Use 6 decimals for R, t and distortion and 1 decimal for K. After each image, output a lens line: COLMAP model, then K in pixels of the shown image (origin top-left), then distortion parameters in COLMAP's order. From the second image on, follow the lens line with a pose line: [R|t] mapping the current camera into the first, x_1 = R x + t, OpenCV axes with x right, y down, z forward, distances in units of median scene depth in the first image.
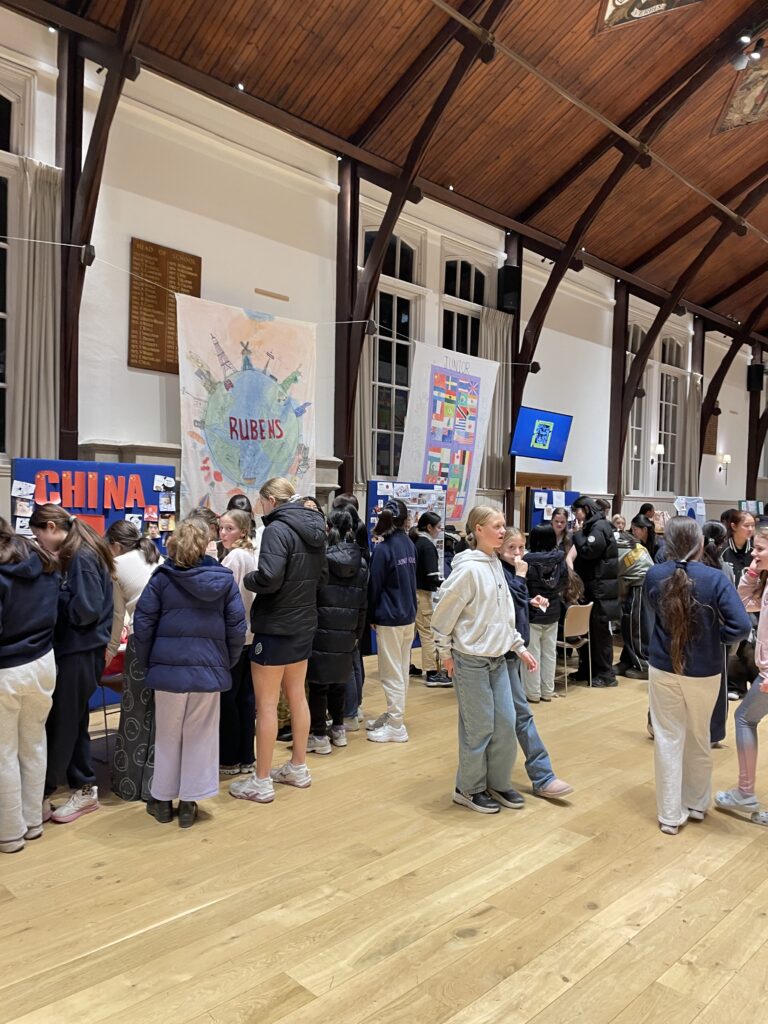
lens RADIAL K [[812.7, 0, 384.2], [0, 812.7, 508.4], [0, 0, 1]] dist [0.079168, -0.116947]
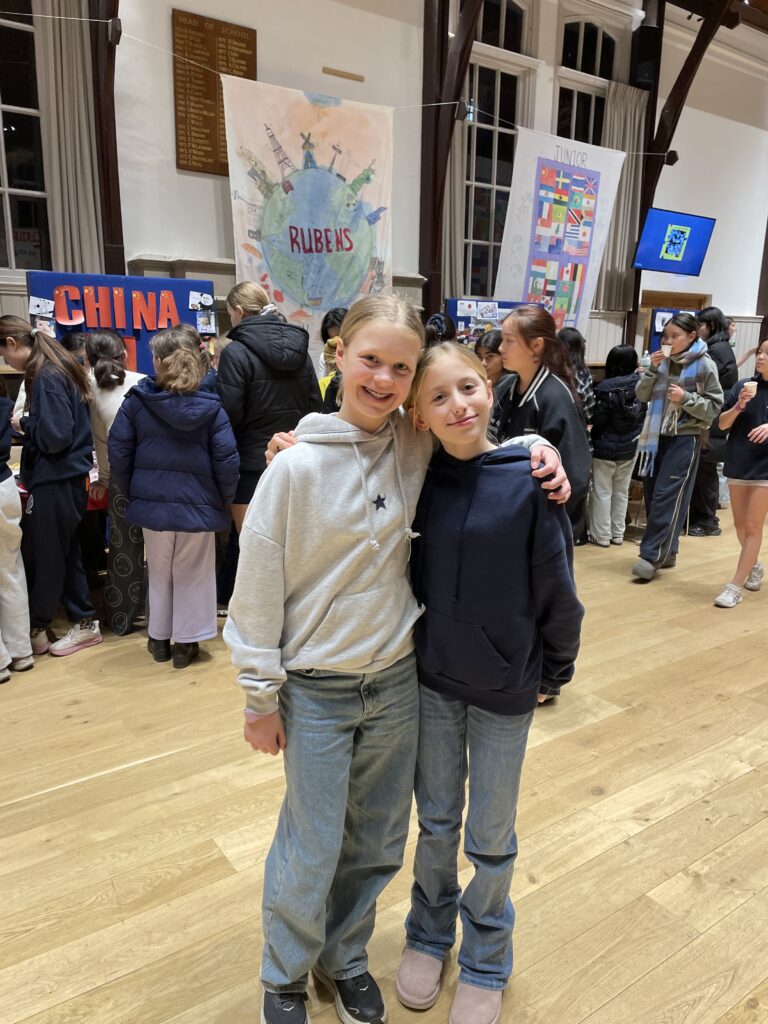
lens RADIAL K [[812.7, 0, 372.7], [0, 812.7, 532.1], [0, 0, 1]] dist [0.079168, -0.116947]
pose [[0.984083, 0.033352, -0.174554, 0.076934], [0.006905, 0.974314, 0.225090, 0.014285], [0.177577, -0.222712, 0.958575, 0.097223]]
